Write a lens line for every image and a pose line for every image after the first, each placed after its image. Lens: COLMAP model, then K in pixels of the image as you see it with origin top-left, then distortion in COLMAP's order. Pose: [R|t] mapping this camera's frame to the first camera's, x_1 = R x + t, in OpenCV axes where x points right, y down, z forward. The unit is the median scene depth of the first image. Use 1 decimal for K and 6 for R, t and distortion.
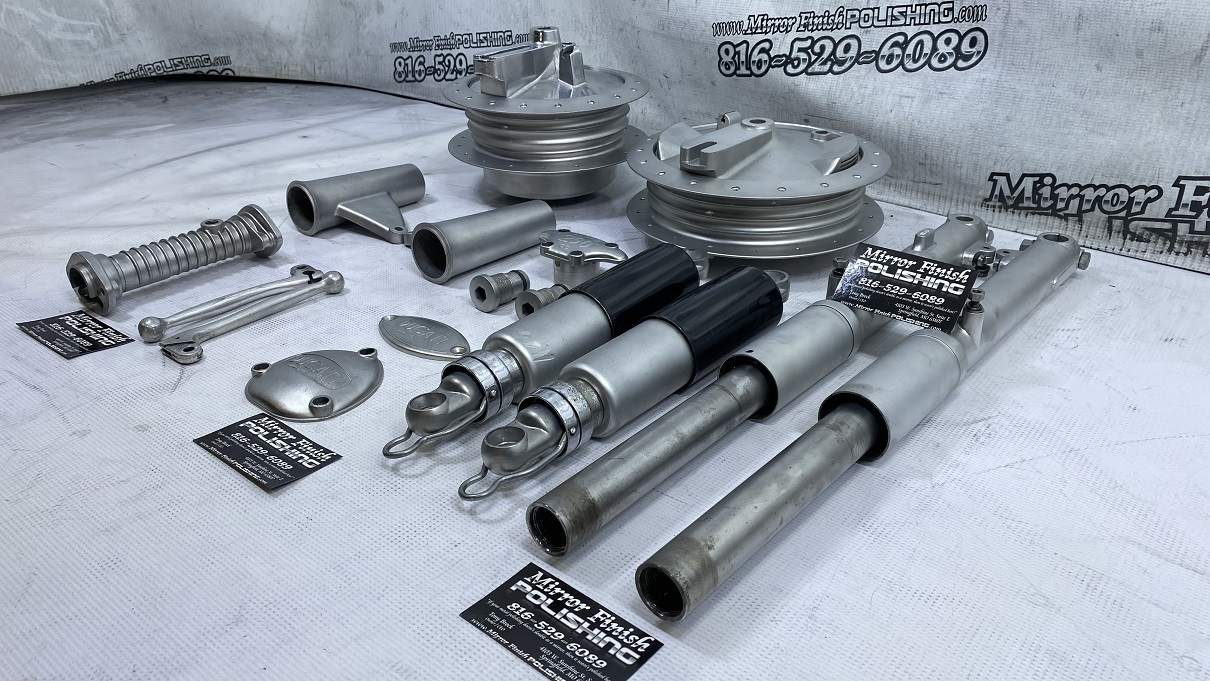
lens RADIAL K [[899.0, 0, 604.1], [0, 899.0, 351.9], [0, 0, 1]] dist [-0.012413, 0.025918]
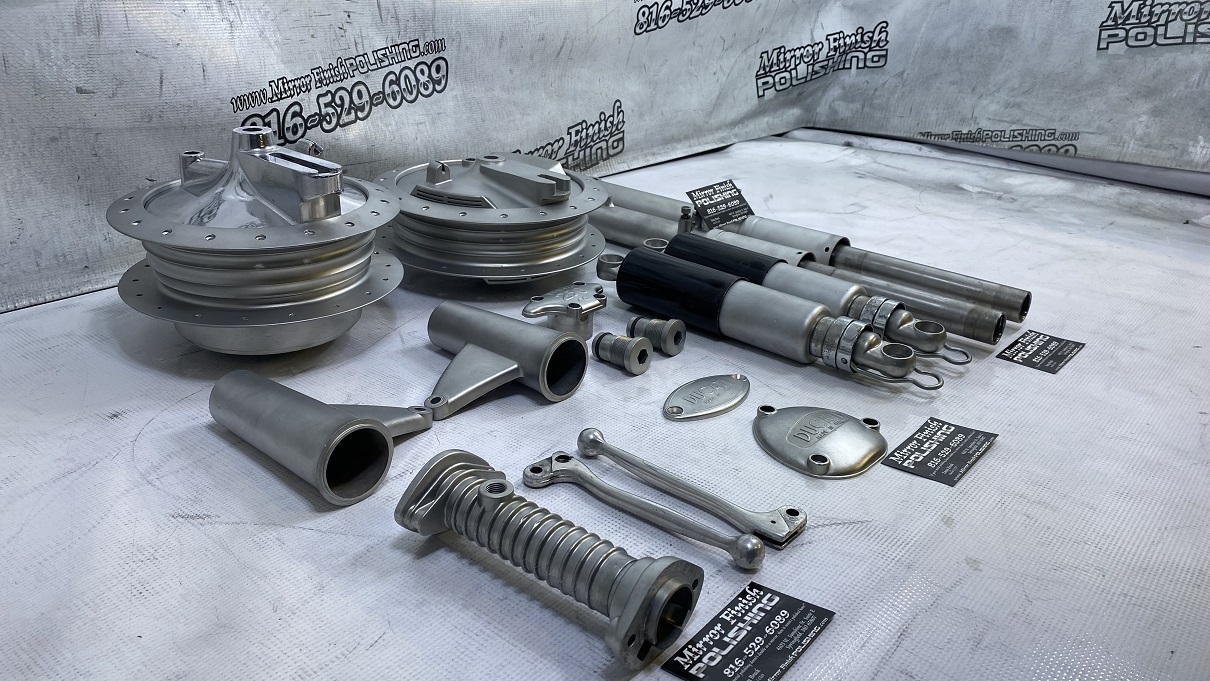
lens RADIAL K [[912.4, 0, 599.2], [0, 912.4, 356.3], [0, 0, 1]] dist [-0.008721, 0.004968]
pose [[0.028520, -0.414645, 0.909536, -0.832549], [0.434850, 0.824442, 0.362217, -0.357266], [-0.900051, 0.385181, 0.203822, 0.662813]]
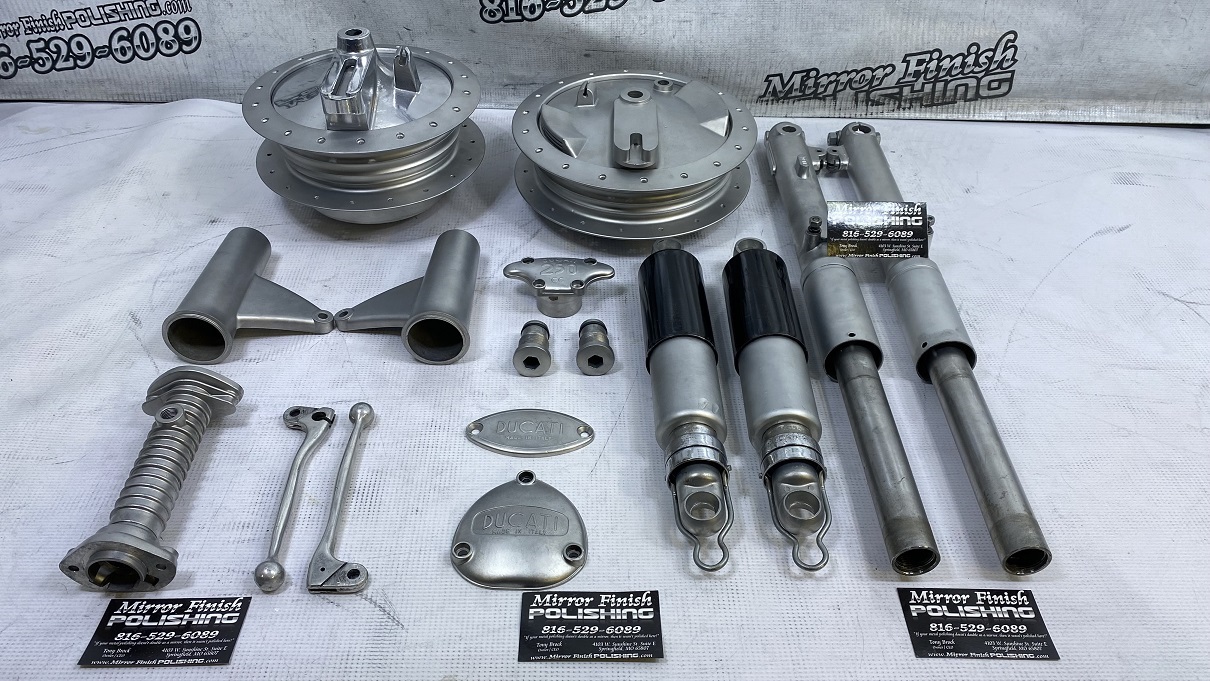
lens RADIAL K [[916.1, 0, 605.0], [0, 916.1, 331.8], [0, 0, 1]] dist [0.005612, 0.004591]
pose [[0.768439, -0.395448, 0.503113, -0.443960], [0.284187, 0.915312, 0.285378, -0.281075], [-0.573357, -0.076318, 0.815743, 0.114794]]
